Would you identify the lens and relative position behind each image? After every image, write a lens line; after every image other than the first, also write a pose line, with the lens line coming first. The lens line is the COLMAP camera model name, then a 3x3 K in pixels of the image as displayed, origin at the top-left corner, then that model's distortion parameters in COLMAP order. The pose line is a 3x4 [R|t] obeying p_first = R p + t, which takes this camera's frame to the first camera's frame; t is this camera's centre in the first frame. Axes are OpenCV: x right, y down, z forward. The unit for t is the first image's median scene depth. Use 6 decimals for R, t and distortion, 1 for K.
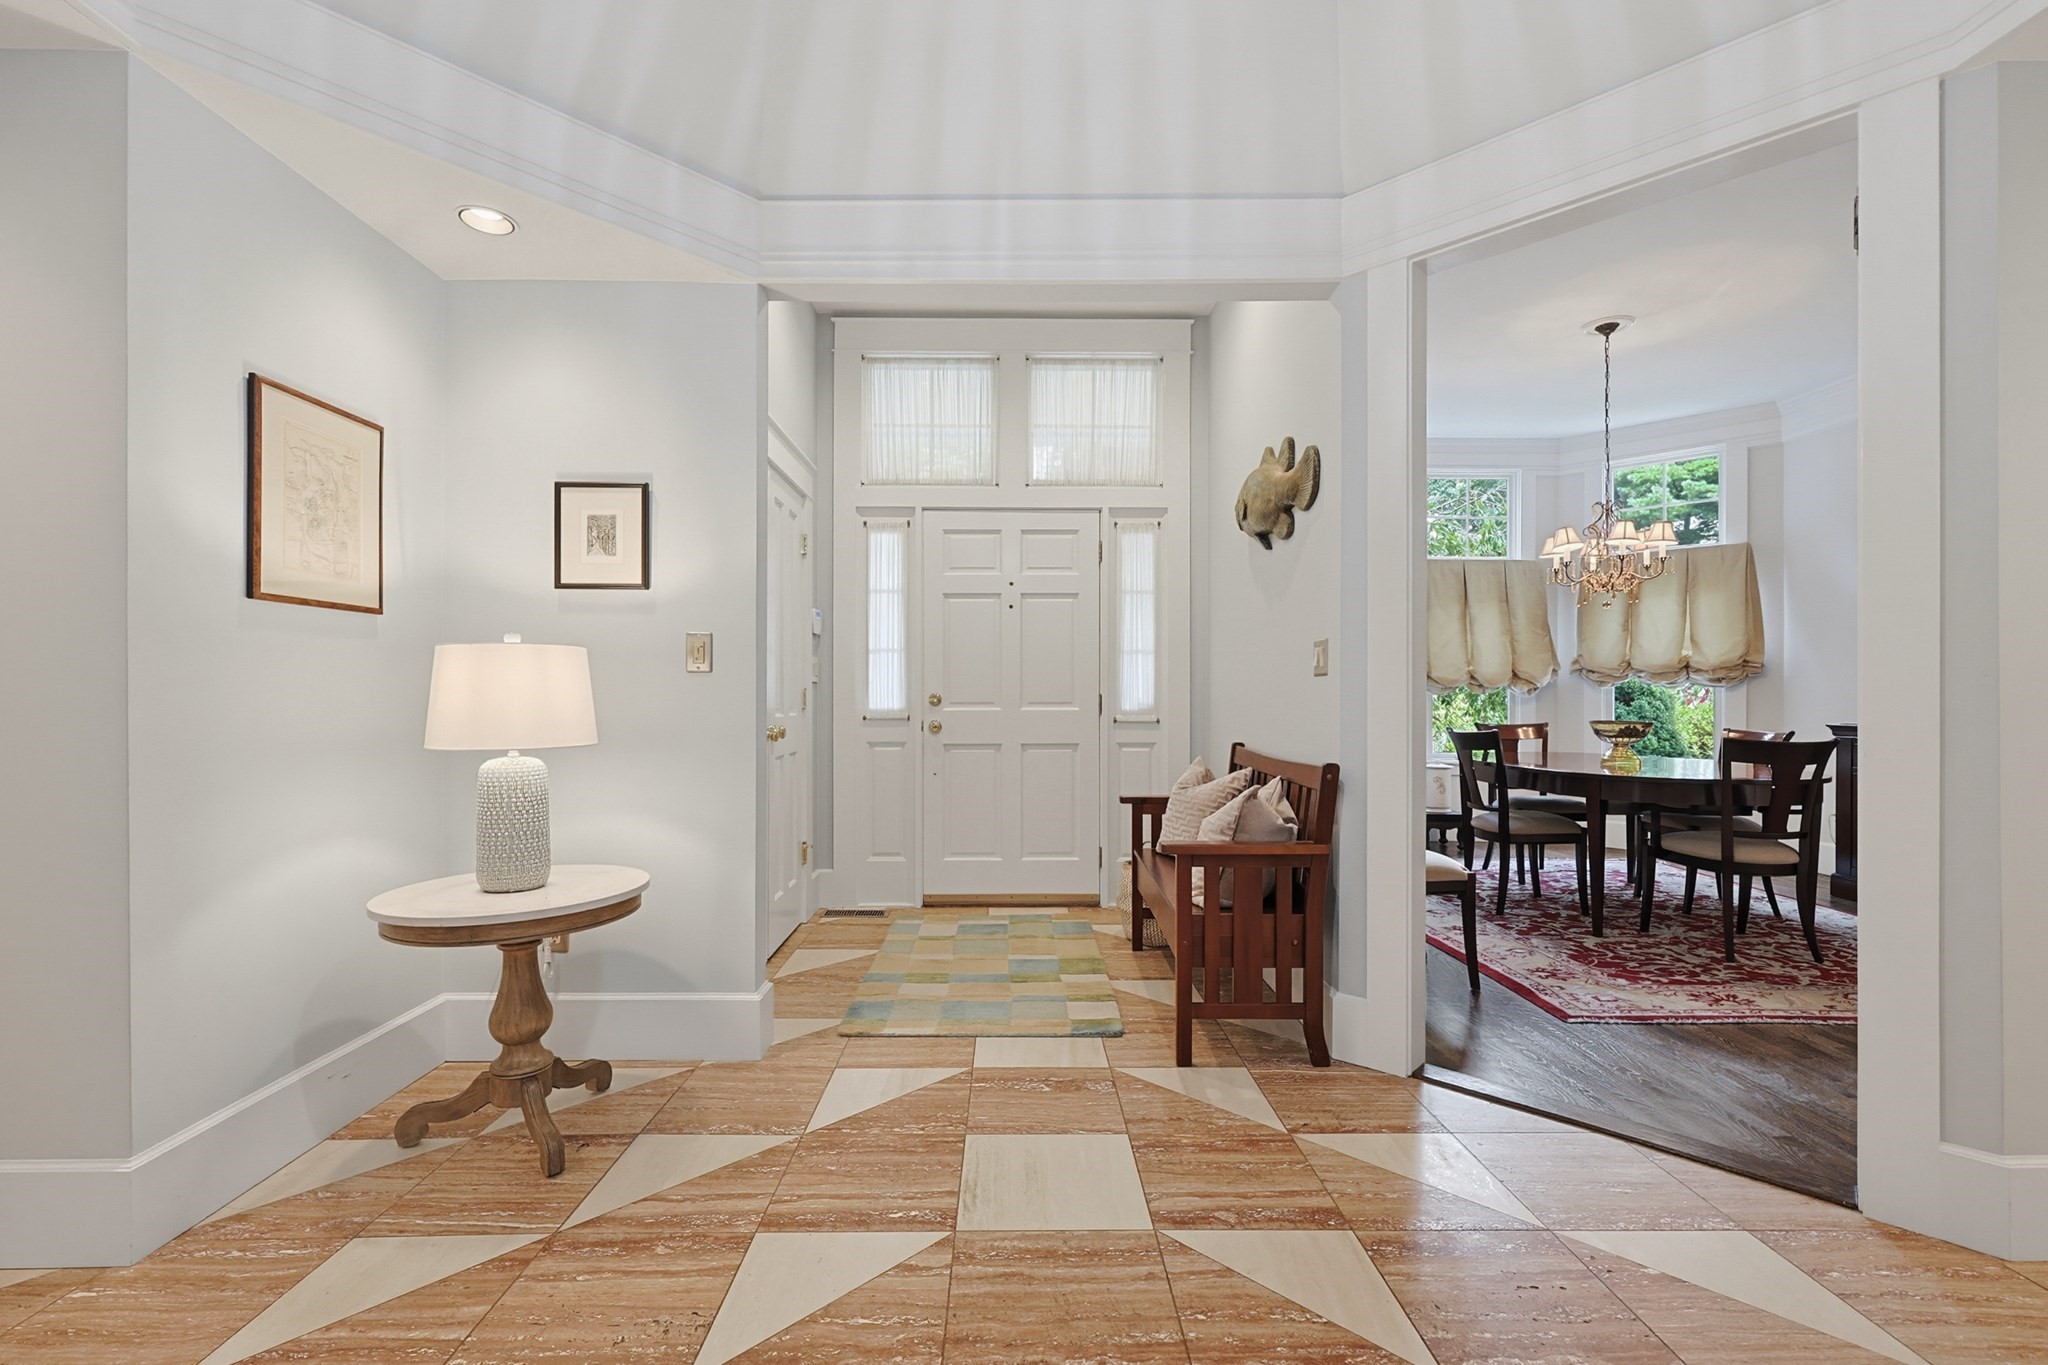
lens RADIAL K [[884.6, 0, 1019.4], [0, 884.6, 688.5], [0, 0, 1]] dist [-0.002434, 0.000901]
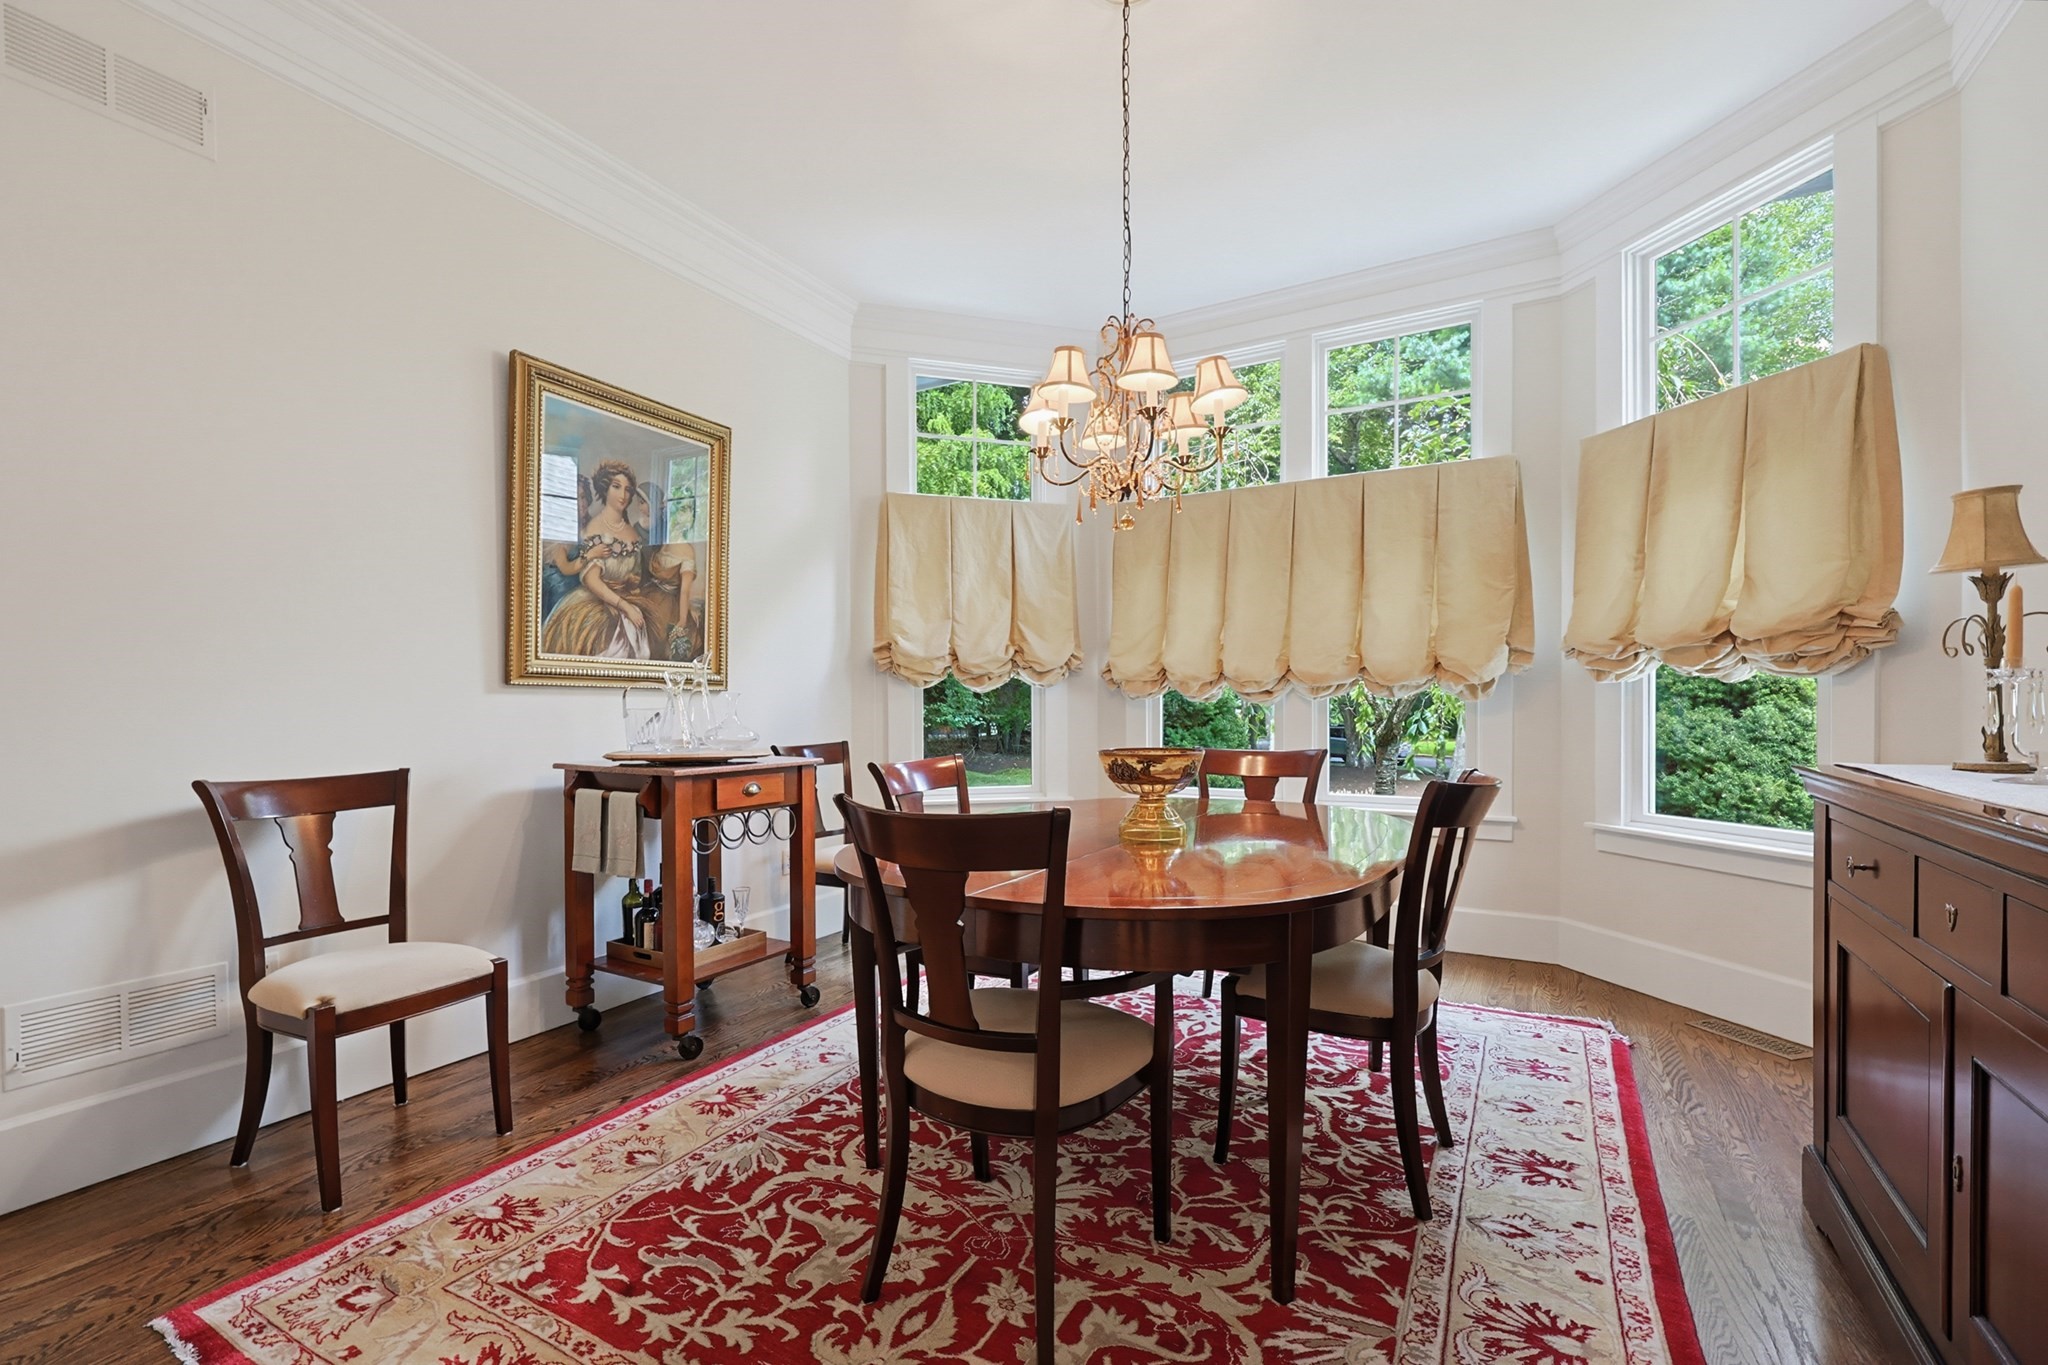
lens RADIAL K [[884.6, 0, 1029.8], [0, 884.6, 710.8], [0, 0, 1]] dist [-0.002434, 0.000901]
pose [[0.868861, -0.006980, -0.495006, 1.066533], [0.012368, 0.999895, 0.007610, 0.013200], [0.494901, -0.012734, 0.868856, 0.645070]]
